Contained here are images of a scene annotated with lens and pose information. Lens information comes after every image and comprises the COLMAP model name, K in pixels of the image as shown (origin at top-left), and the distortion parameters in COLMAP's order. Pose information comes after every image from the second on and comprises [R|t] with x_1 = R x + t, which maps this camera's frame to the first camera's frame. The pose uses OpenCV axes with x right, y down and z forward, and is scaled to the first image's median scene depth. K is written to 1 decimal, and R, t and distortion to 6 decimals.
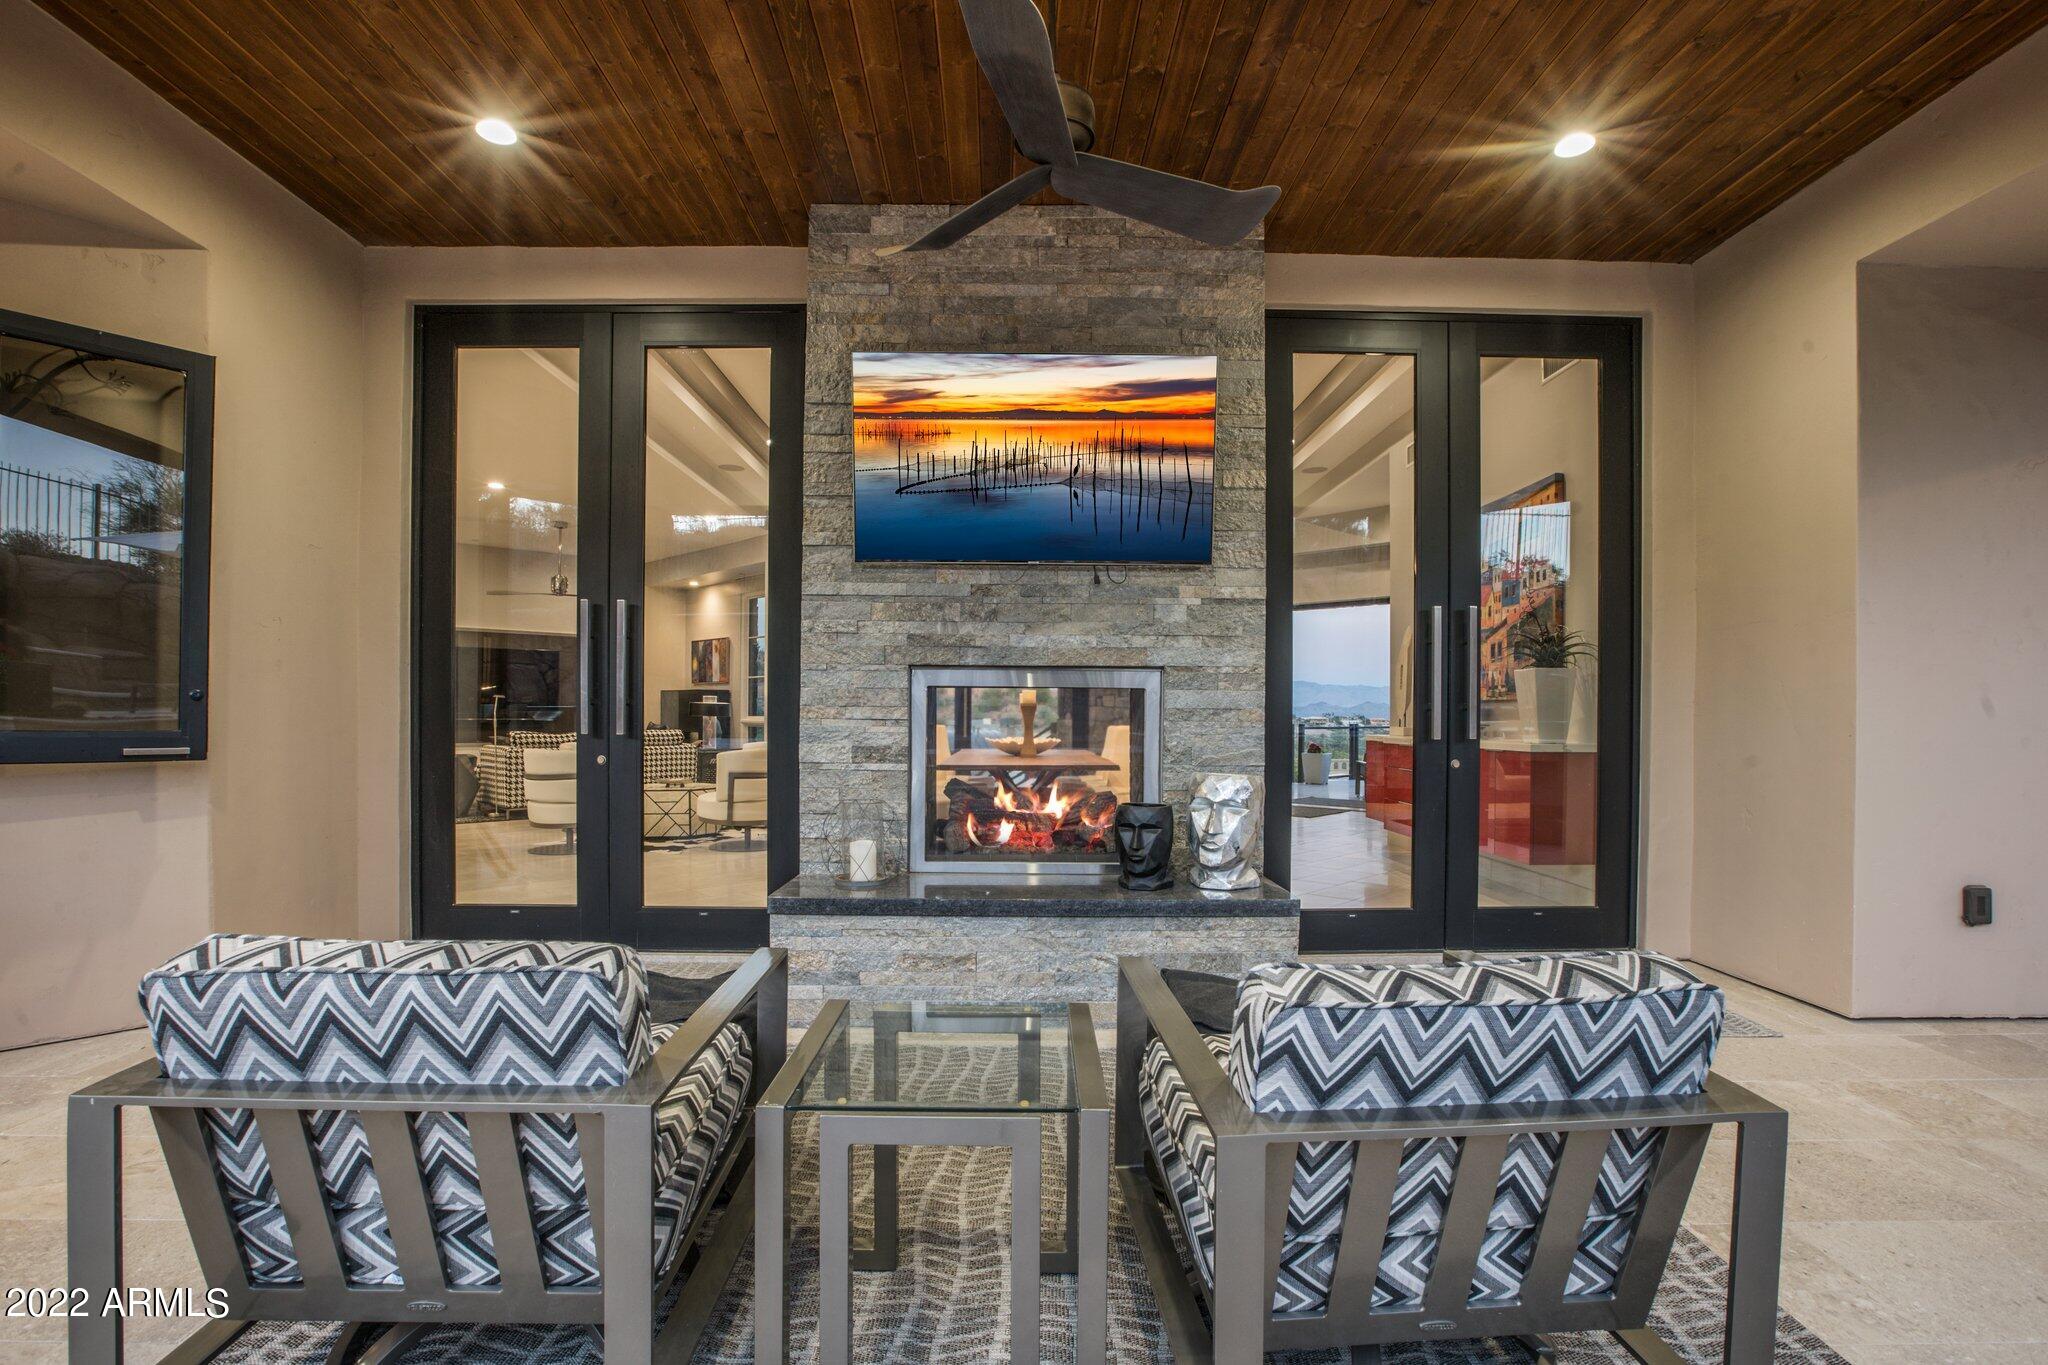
lens RADIAL K [[990.5, 0, 1024.0], [0, 990.5, 682.5], [0, 0, 1]] dist [-0.002920, -0.020065]
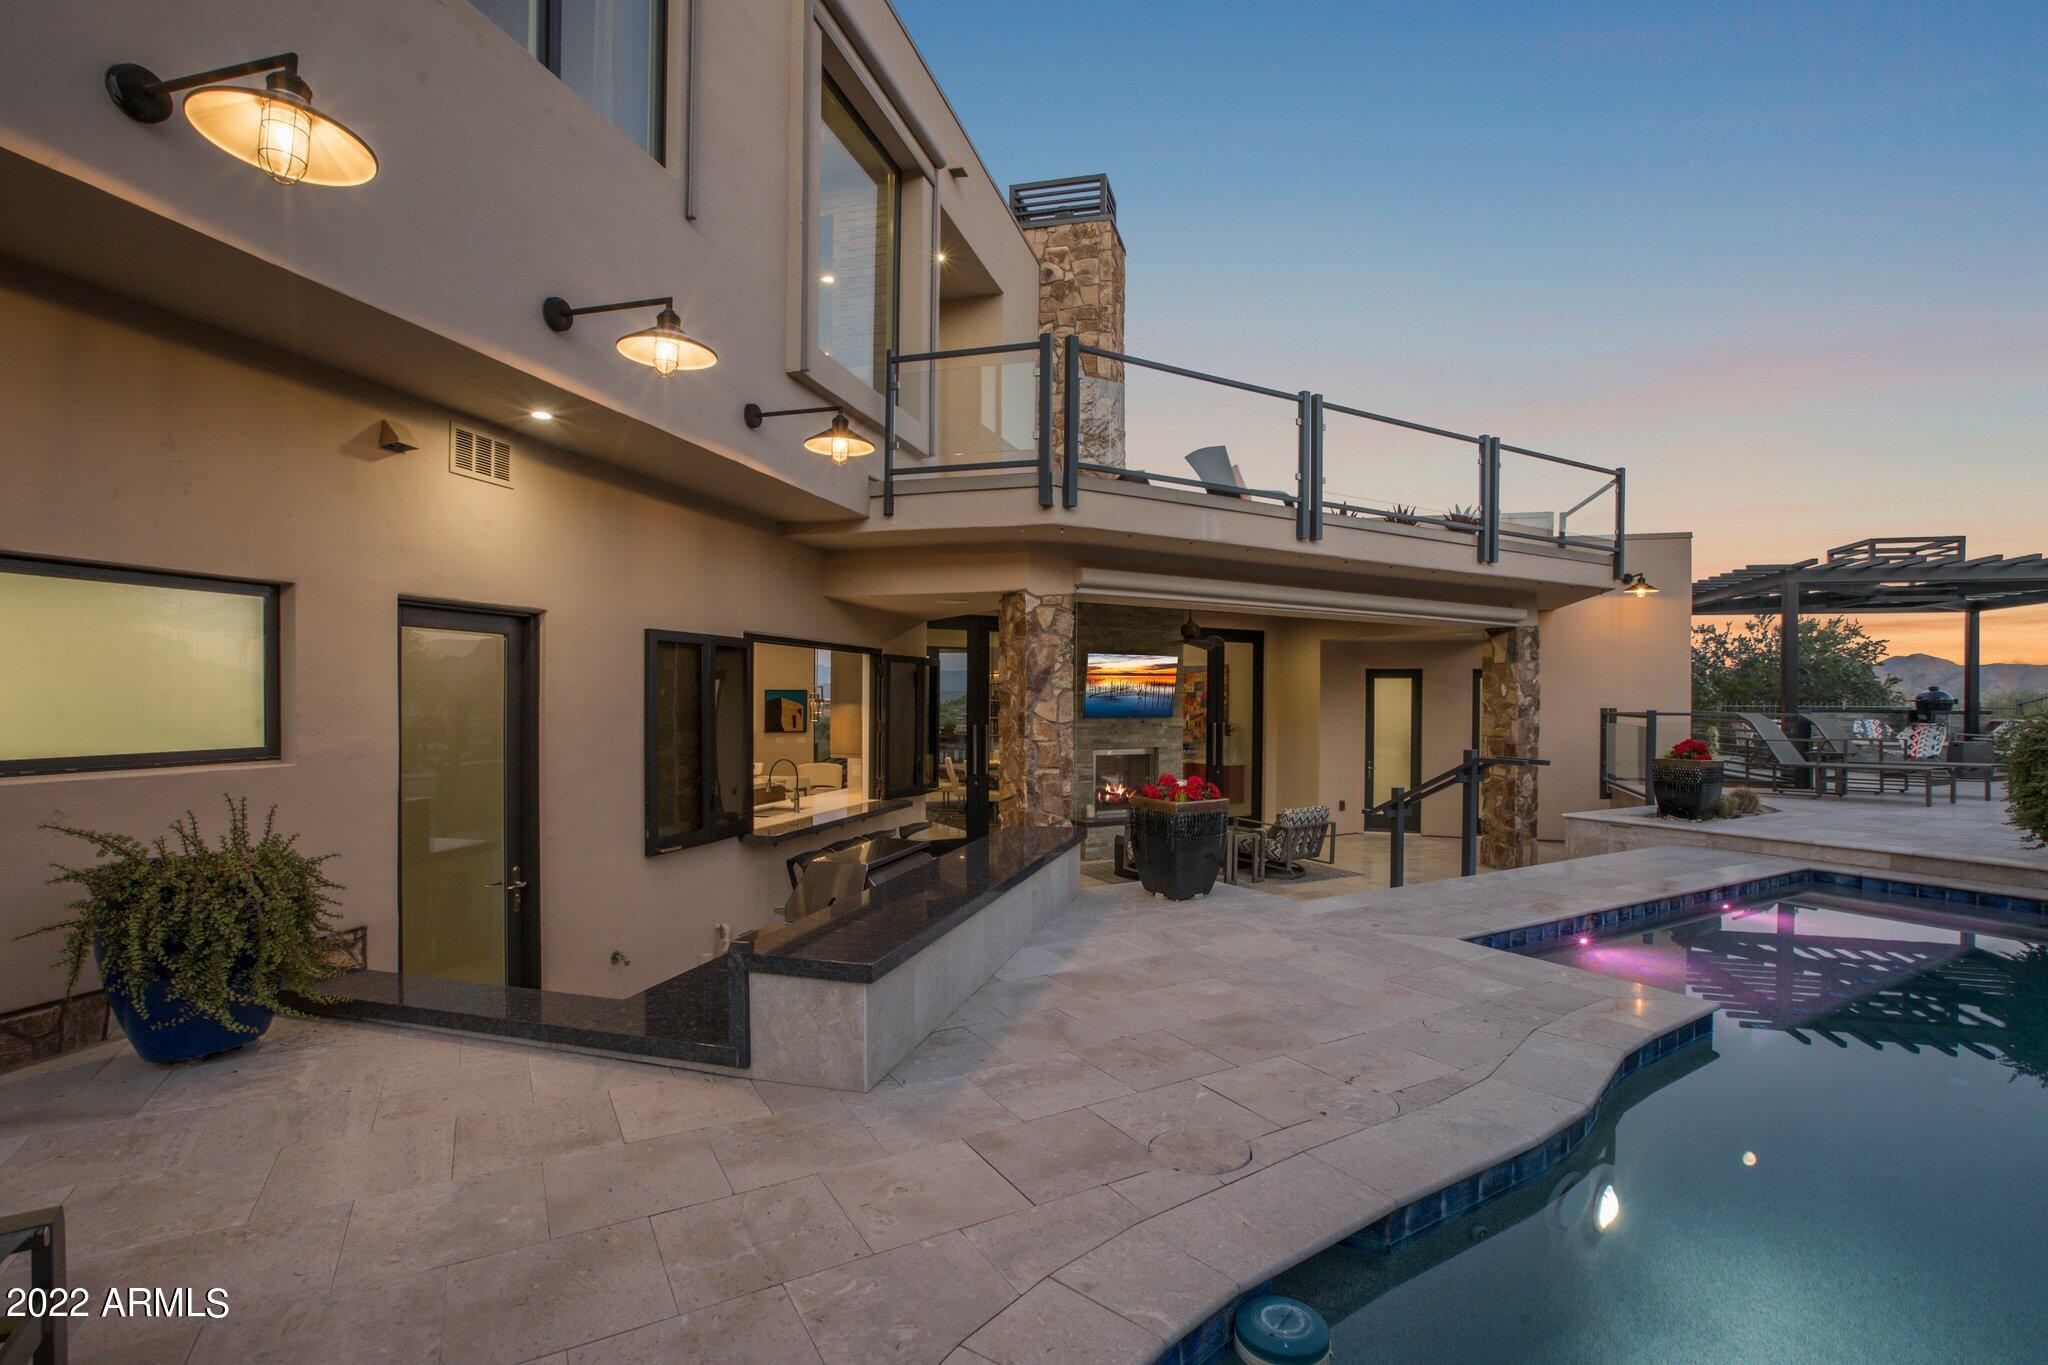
lens RADIAL K [[958.8, 0, 1034.0], [0, 958.8, 692.0], [0, 0, 1]] dist [-0.065742, 0.035212]
pose [[0.875898, 0.002849, 0.482488, -1.781101], [-0.032211, 0.998097, 0.052581, -0.357305], [-0.481420, -0.061597, 0.874323, -1.608849]]
